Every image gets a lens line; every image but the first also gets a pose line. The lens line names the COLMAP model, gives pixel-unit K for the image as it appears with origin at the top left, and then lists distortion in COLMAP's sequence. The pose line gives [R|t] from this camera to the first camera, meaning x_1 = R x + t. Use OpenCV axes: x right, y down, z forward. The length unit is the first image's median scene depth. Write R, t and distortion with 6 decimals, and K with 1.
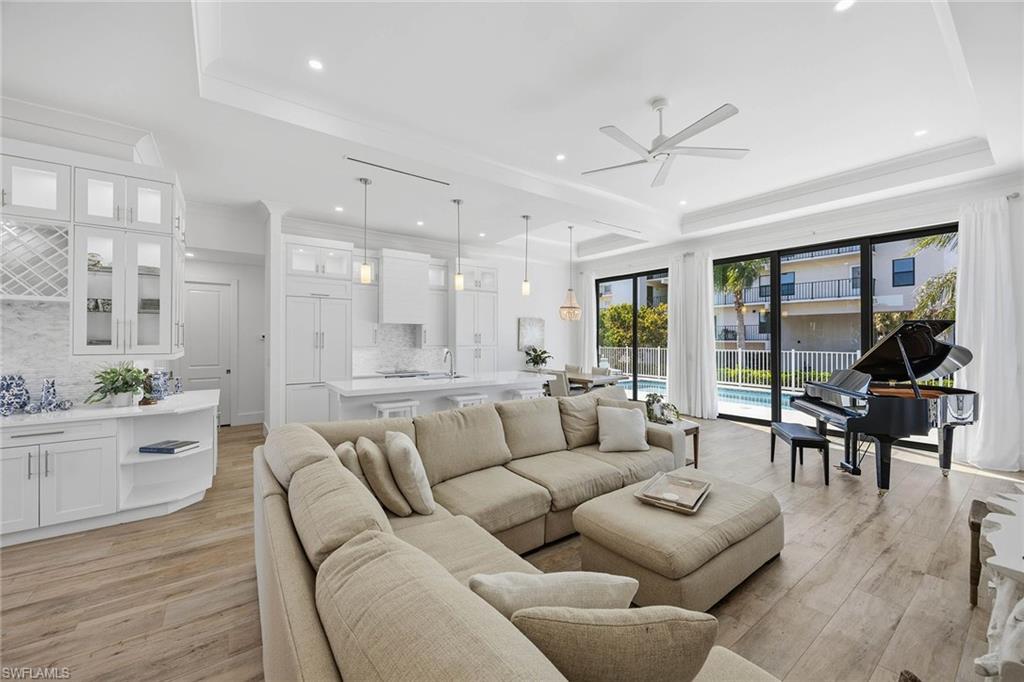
lens RADIAL K [[392.4, 0, 510.0], [0, 392.4, 333.5], [0, 0, 1]] dist [-0.001094, -0.000665]
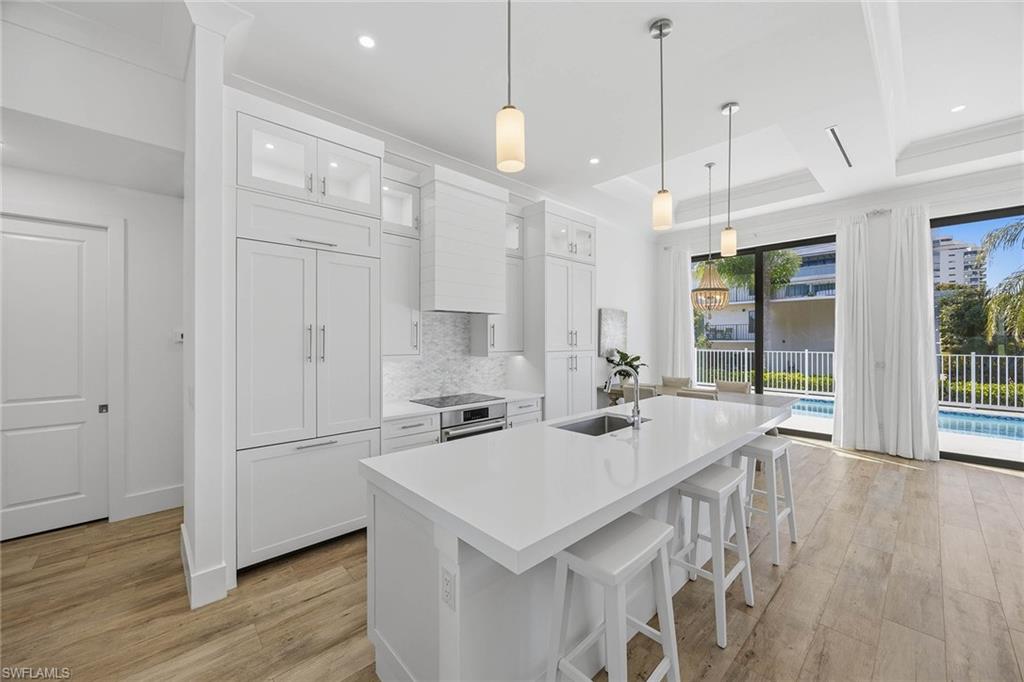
lens RADIAL K [[392.4, 0, 510.3], [0, 392.4, 334.3], [0, 0, 1]] dist [-0.001094, -0.000665]
pose [[0.992259, -0.002264, 0.124163, -0.279537], [0.002240, 0.999997, 0.000330, 0.006091], [-0.124164, -0.000049, 0.992262, 0.460465]]
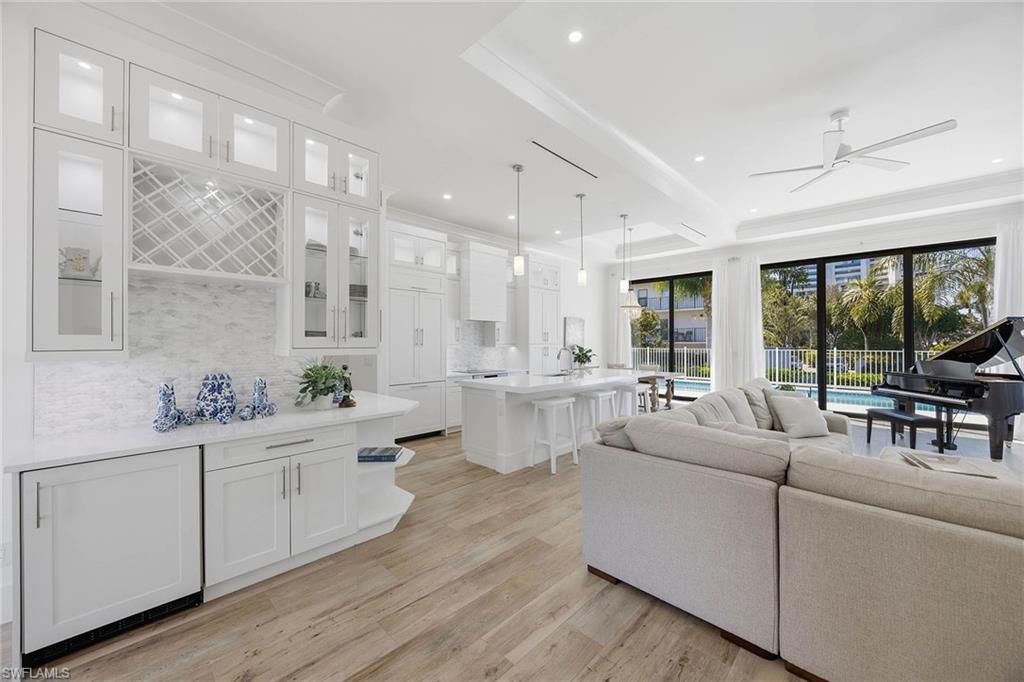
lens RADIAL K [[392.4, 0, 510.3], [0, 392.4, 335.5], [0, 0, 1]] dist [-0.001094, -0.000665]
pose [[0.985244, -0.000951, 0.171153, -0.375926], [0.001749, 0.999988, -0.004512, 0.015324], [-0.171146, 0.004745, 0.985234, 0.046881]]
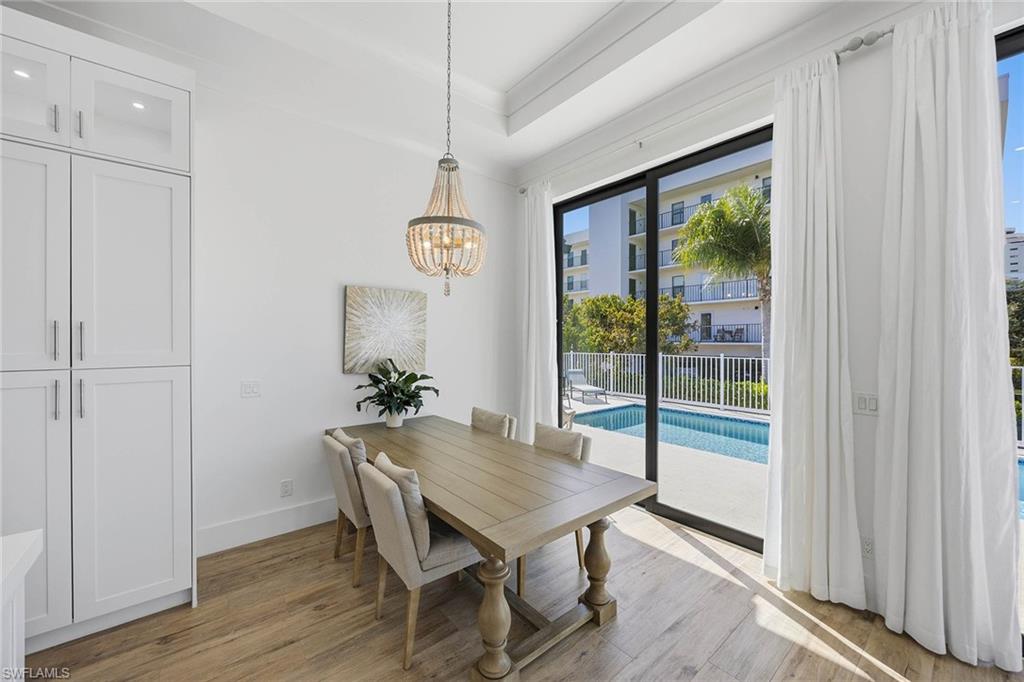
lens RADIAL K [[392.4, 0, 512.7], [0, 392.4, 335.9], [0, 0, 1]] dist [-0.001094, -0.000665]
pose [[0.997940, 0.000652, 0.064144, 0.205703], [-0.000752, 0.999999, 0.001542, 0.010489], [-0.064143, -0.001587, 0.997939, 0.816279]]
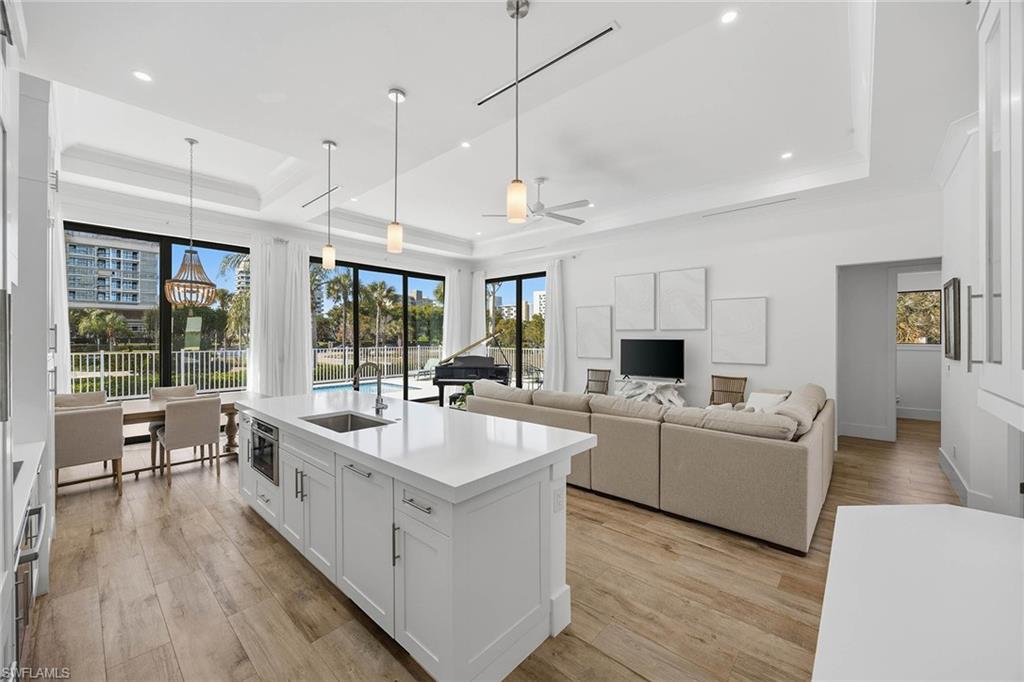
lens RADIAL K [[392.4, 0, 517.6], [0, 392.4, 339.2], [0, 0, 1]] dist [-0.001094, -0.000665]
pose [[-0.222233, -0.007268, 0.974966, -0.564863], [-0.012743, 0.999908, 0.004550, 0.007267], [-0.974910, -0.011413, -0.222306, 0.752430]]
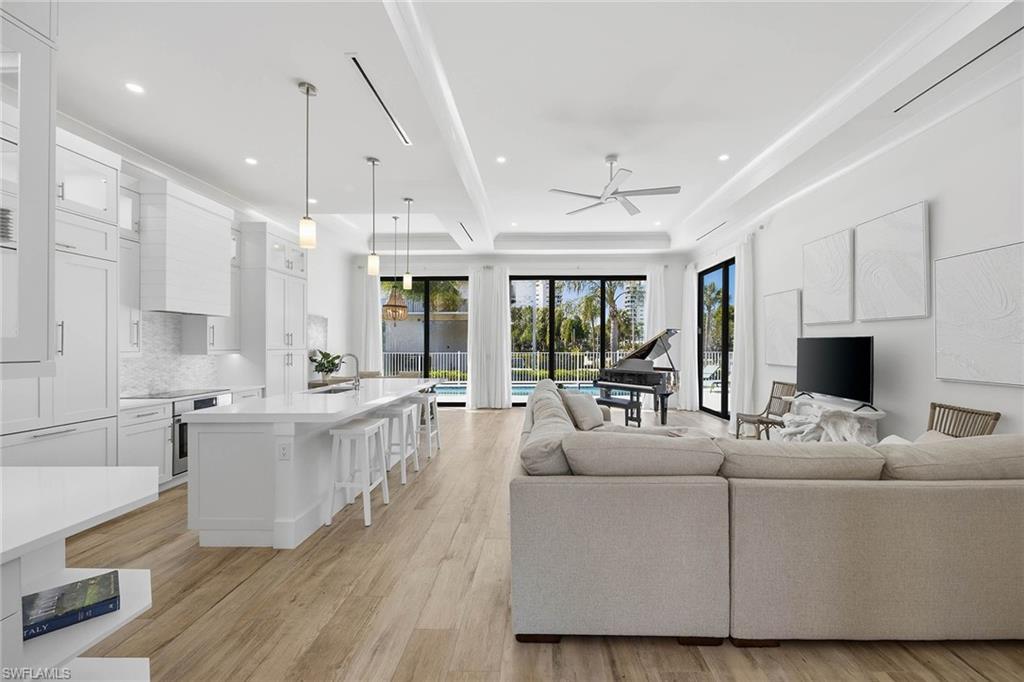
lens RADIAL K [[409.5, 0, 535.7], [0, 409.5, 342.8], [0, 0, 1]] dist [-0.002303, 0.000167]
pose [[0.591161, 0.000086, 0.806554, -0.468459], [-0.004173, 0.999987, 0.002952, 0.016613], [-0.806543, -0.005111, 0.591153, 0.205462]]
